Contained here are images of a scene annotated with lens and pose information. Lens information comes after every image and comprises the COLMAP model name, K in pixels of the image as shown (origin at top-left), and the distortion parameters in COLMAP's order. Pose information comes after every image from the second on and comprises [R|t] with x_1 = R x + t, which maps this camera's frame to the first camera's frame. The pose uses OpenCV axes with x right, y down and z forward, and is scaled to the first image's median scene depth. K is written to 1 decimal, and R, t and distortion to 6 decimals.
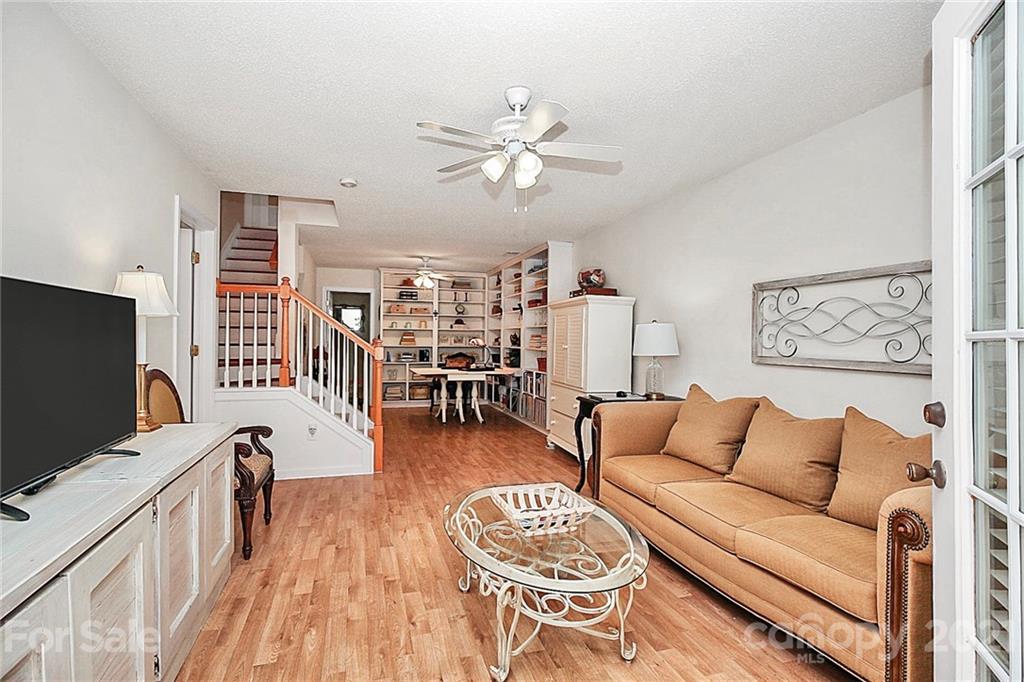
lens RADIAL K [[484.1, 0, 511.2], [0, 484.1, 329.3], [0, 0, 1]] dist [-0.001800, -0.000557]
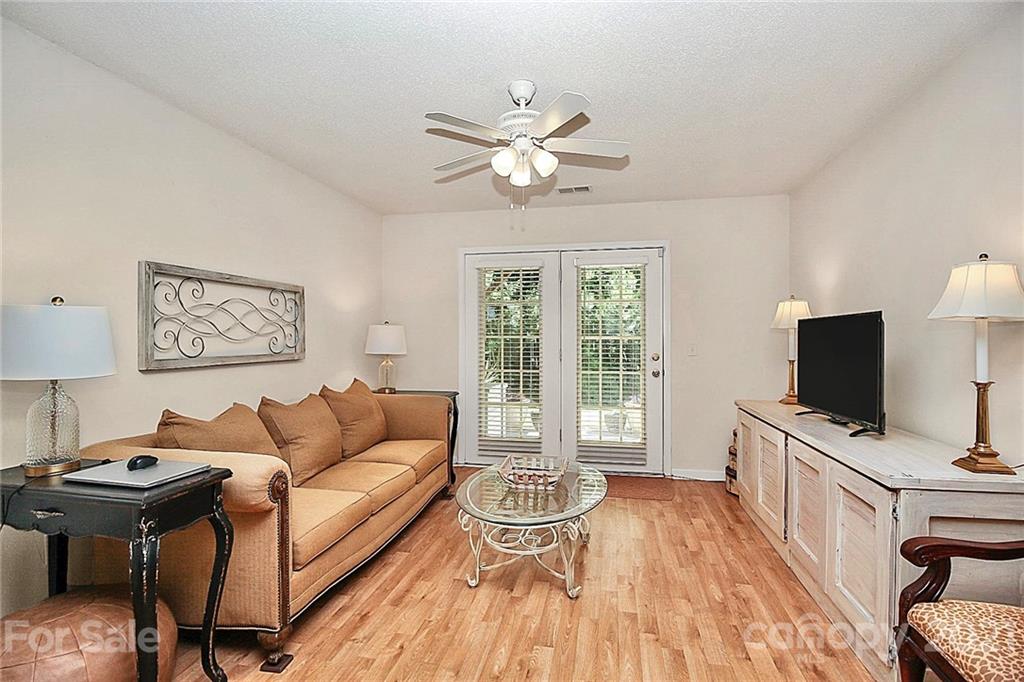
lens RADIAL K [[468.8, 0, 512.0], [0, 468.8, 341.0], [0, 0, 1]] dist [-0.028474, -0.000201]
pose [[-0.868365, -0.016162, 0.495662, -0.460280], [-0.019580, 0.999807, -0.001701, 0.022265], [-0.495539, -0.011182, -0.868514, 1.951754]]
